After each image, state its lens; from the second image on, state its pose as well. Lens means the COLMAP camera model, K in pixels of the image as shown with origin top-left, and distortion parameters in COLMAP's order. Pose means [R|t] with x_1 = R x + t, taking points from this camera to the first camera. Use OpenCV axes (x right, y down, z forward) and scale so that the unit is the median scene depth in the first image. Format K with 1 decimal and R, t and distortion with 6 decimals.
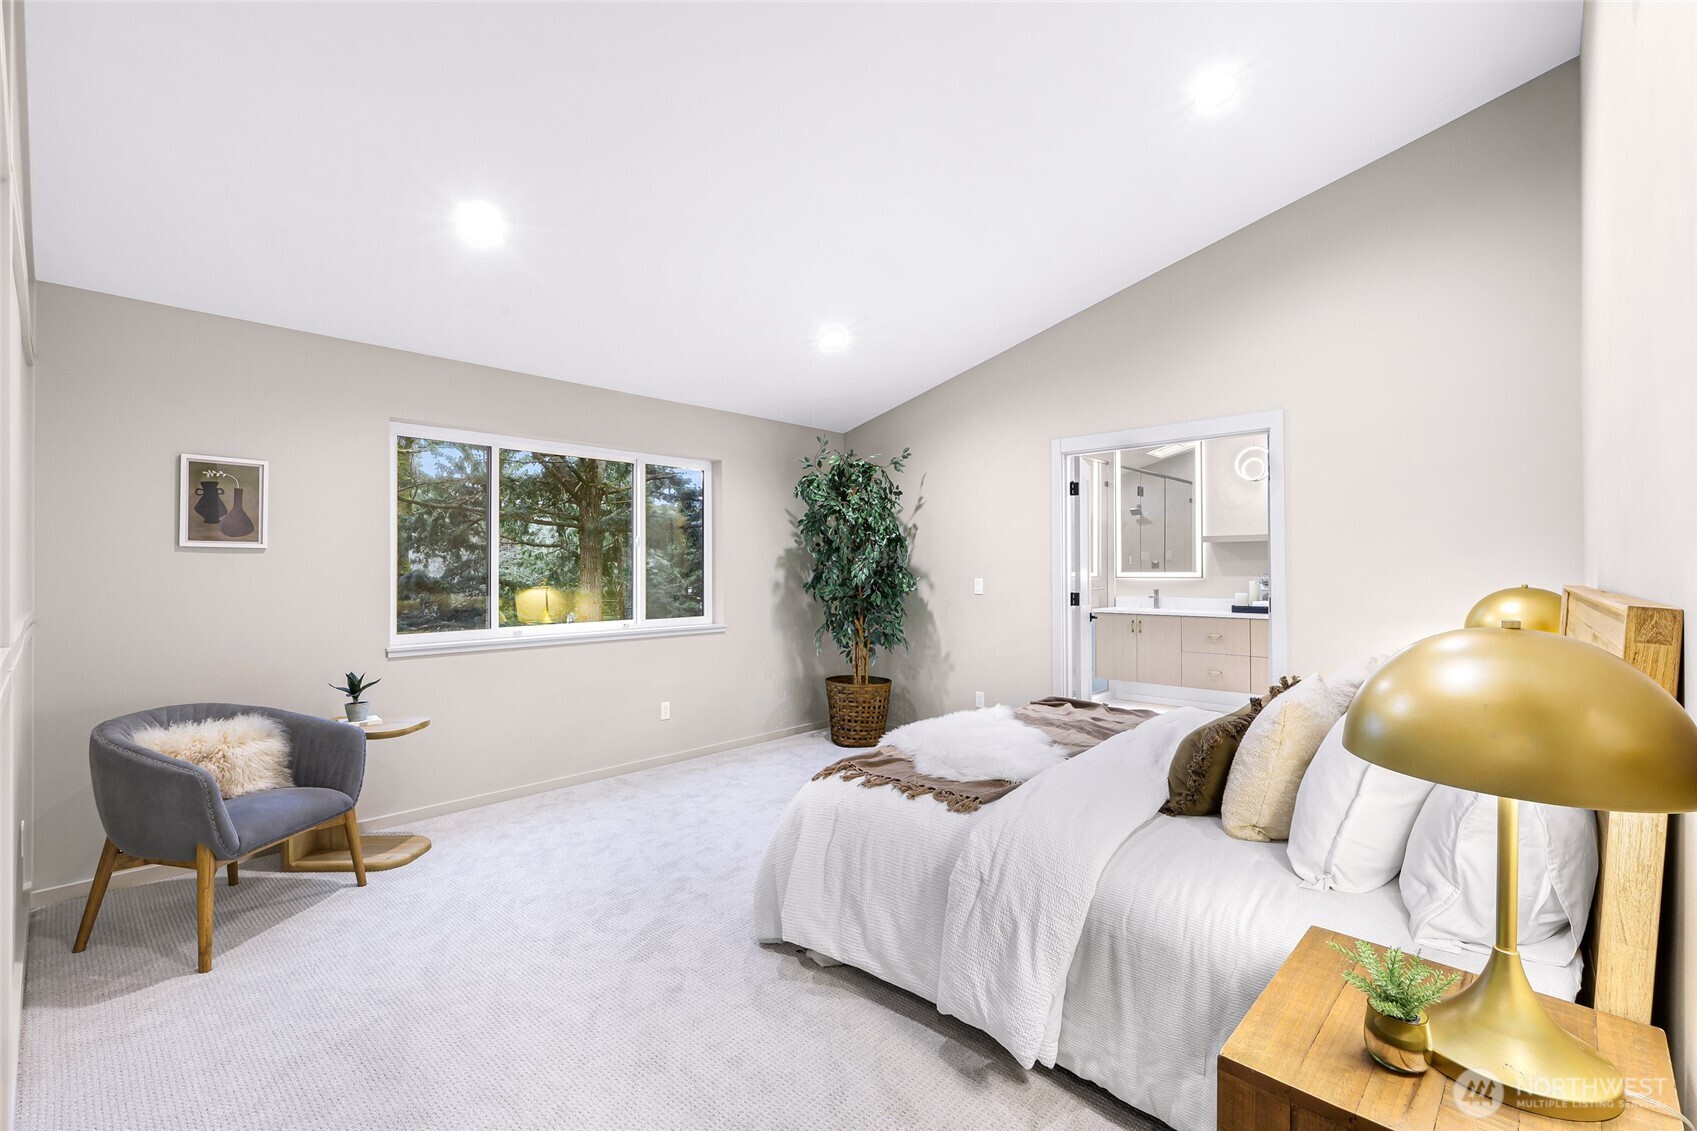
lens RADIAL K [[713.1, 0, 847.3], [0, 713.1, 568.3], [0, 0, 1]] dist [0.002286, 0.000173]
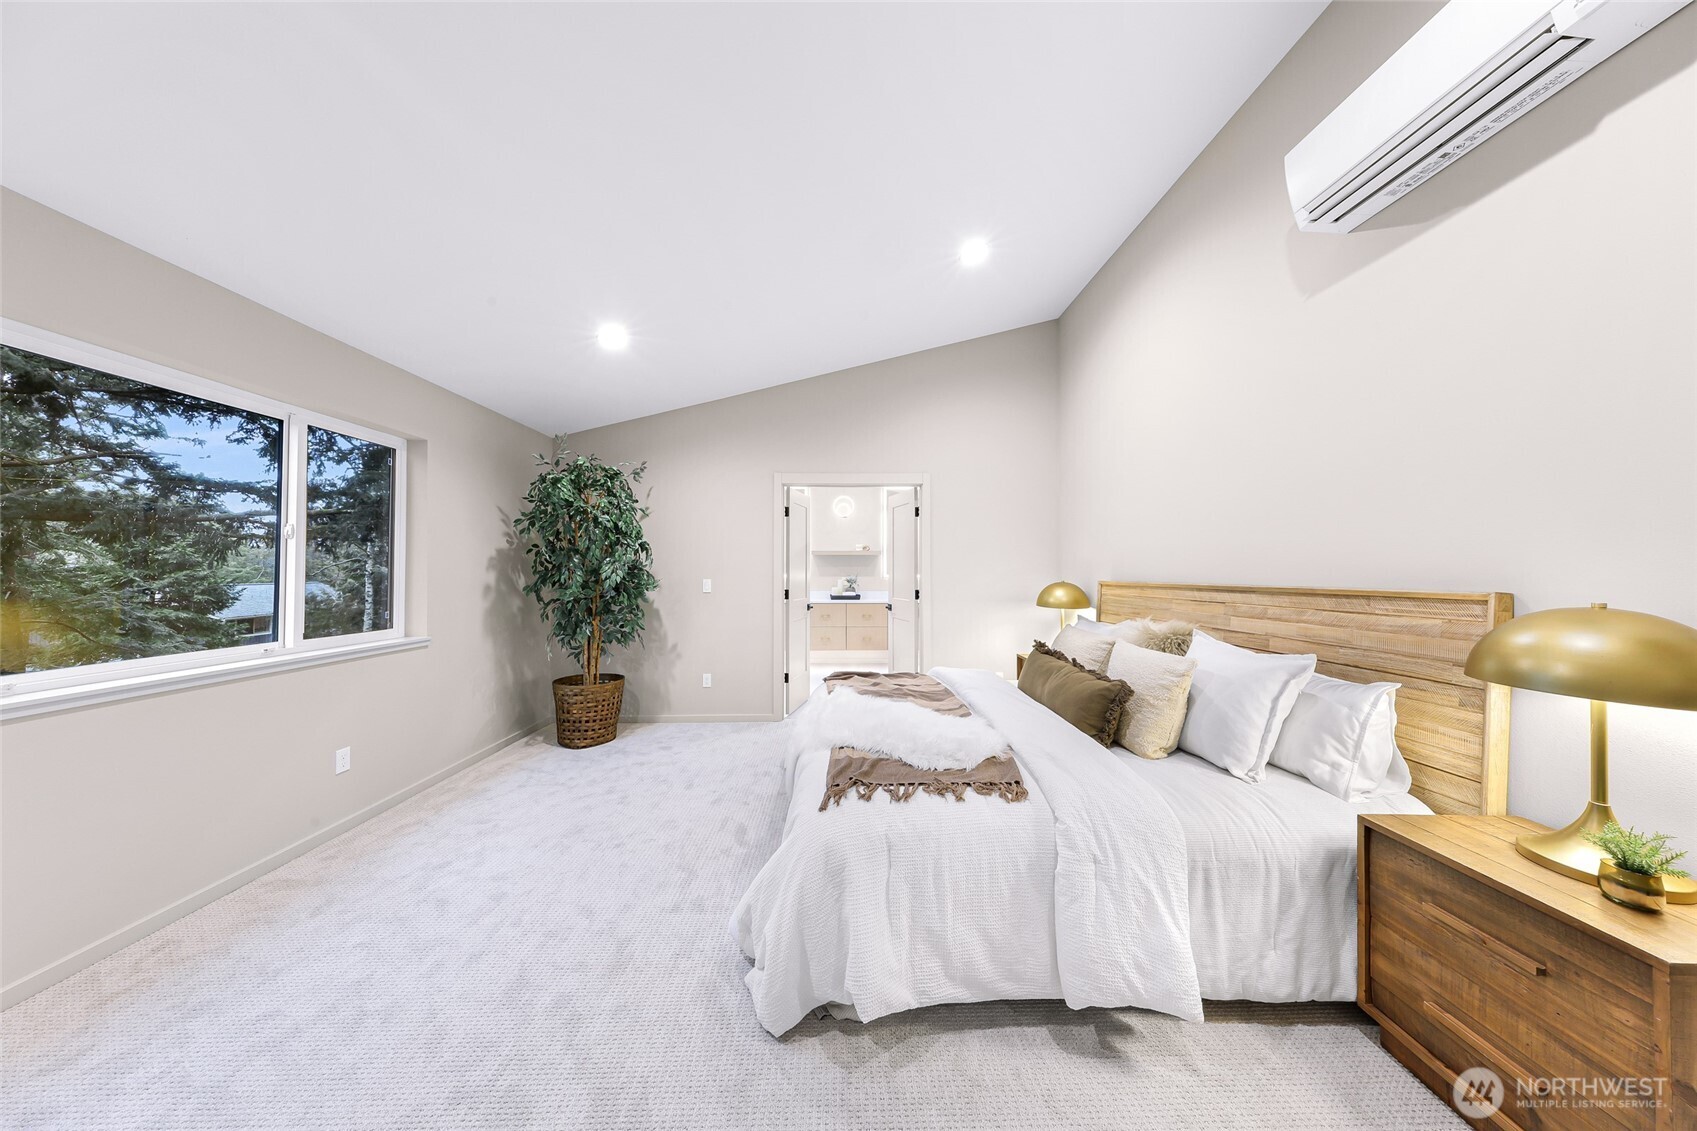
lens RADIAL K [[483.0, 0, 845.1], [0, 483.0, 568.3], [0, 0, 1]] dist [-0.000433, 0.000075]
pose [[0.728396, 0.008798, 0.685100, -0.204512], [-0.003719, 0.999954, -0.008887, 0.001883], [-0.685147, 0.003925, 0.728395, 0.254773]]
